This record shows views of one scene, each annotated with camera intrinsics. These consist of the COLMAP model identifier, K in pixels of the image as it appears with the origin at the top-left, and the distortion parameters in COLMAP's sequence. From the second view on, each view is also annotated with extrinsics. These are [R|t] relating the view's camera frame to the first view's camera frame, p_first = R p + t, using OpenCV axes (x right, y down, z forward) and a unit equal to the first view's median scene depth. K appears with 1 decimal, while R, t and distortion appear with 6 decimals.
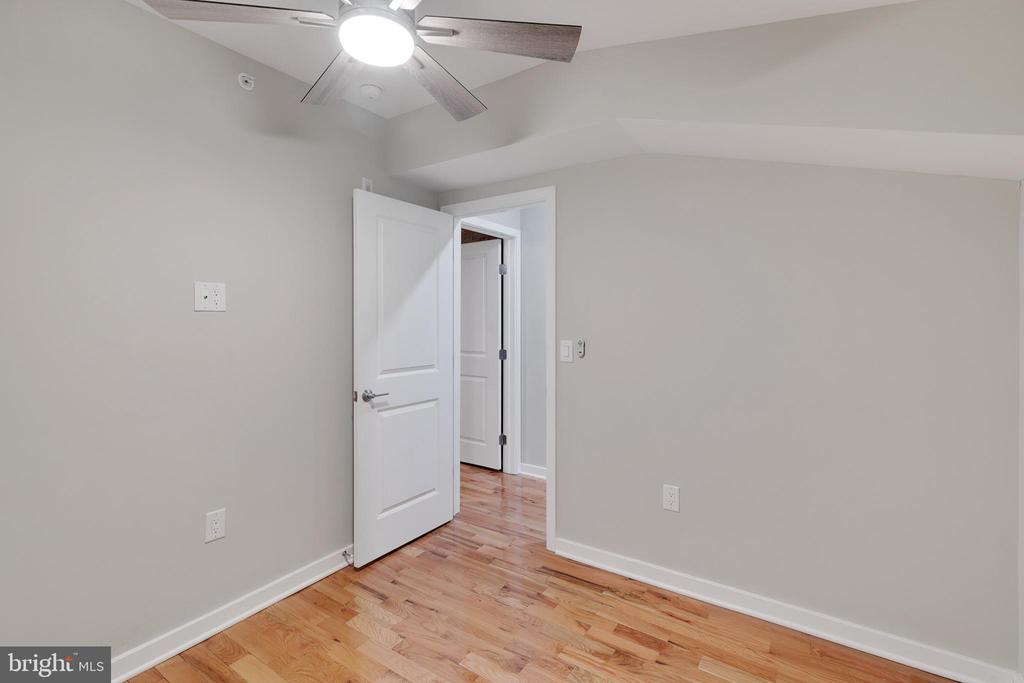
lens RADIAL K [[469.9, 0, 521.7], [0, 469.9, 317.1], [0, 0, 1]] dist [0.003674, -0.001347]
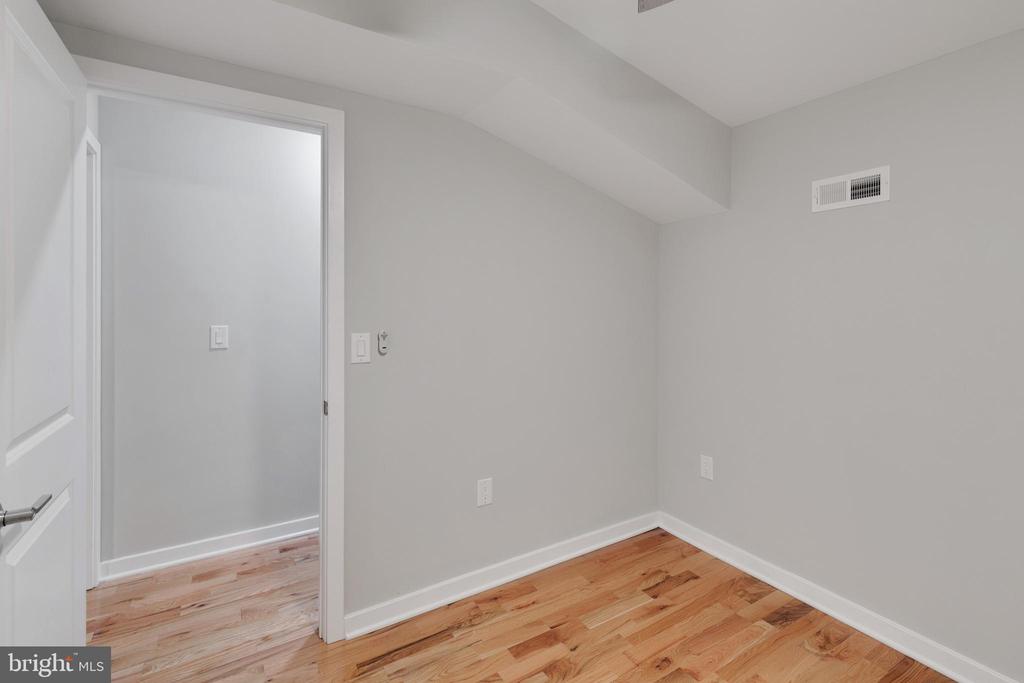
lens RADIAL K [[469.9, 0, 523.7], [0, 469.9, 304.7], [0, 0, 1]] dist [0.003674, -0.001347]
pose [[0.425649, -0.000843, 0.904888, -0.521120], [0.002872, 0.999996, -0.000419, 0.008433], [-0.904884, 0.002777, 0.425649, 0.540981]]
